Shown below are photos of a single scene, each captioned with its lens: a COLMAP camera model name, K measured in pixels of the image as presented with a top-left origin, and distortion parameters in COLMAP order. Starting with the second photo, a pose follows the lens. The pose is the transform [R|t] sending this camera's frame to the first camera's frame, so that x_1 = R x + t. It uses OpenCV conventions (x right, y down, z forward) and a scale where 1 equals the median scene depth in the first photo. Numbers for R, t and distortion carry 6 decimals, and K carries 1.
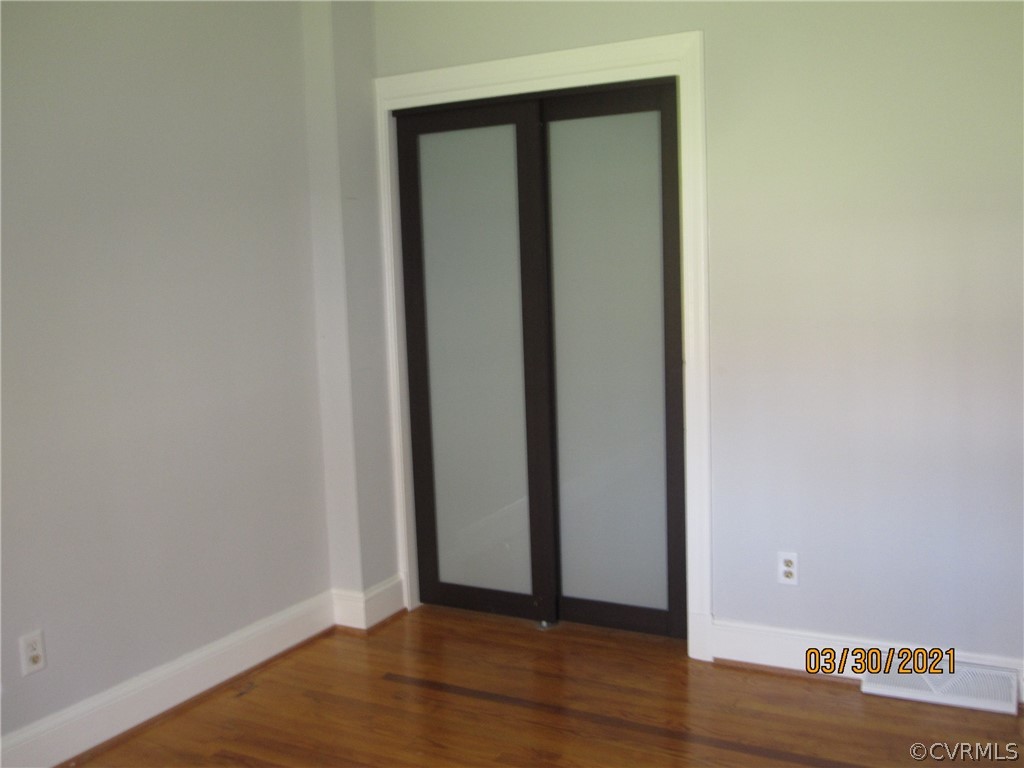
lens RADIAL K [[991.1, 0, 512.0], [0, 991.1, 384.0], [0, 0, 1]] dist [-0.074204, 0.009171]
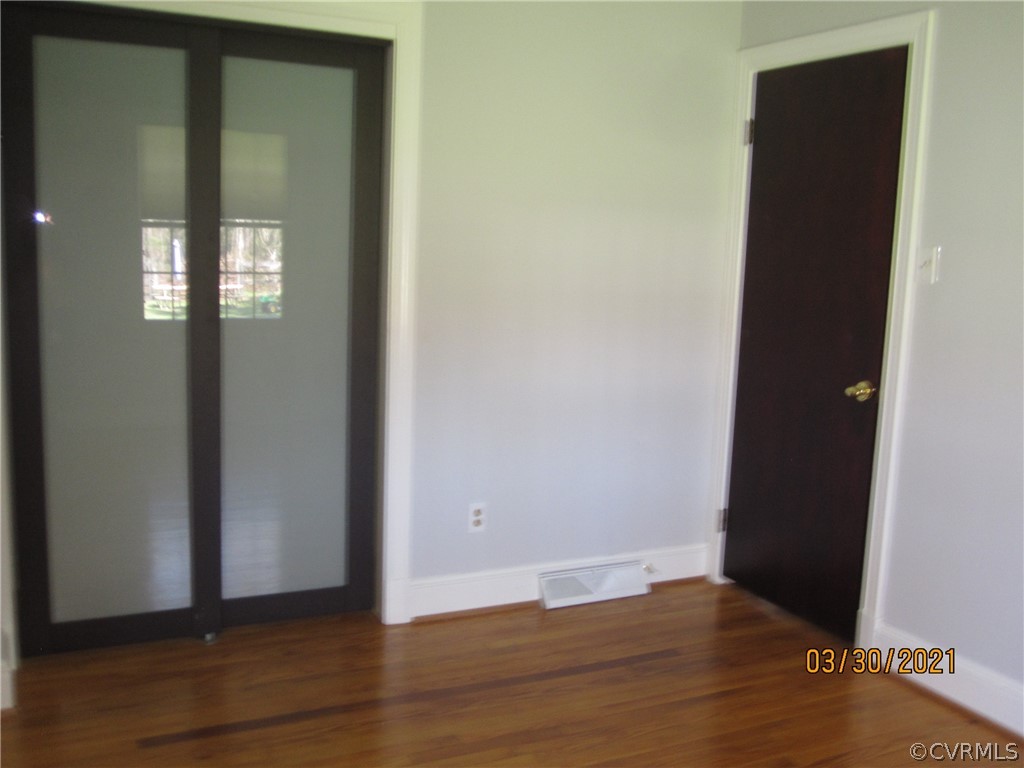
lens RADIAL K [[1029.7, 0, 512.0], [0, 1029.7, 384.0], [0, 0, 1]] dist [-0.099896, 0.048683]
pose [[0.563578, -0.065335, 0.823475, -0.612833], [0.033179, 0.997853, 0.056463, -0.023057], [-0.825396, -0.004499, 0.564536, 0.315590]]
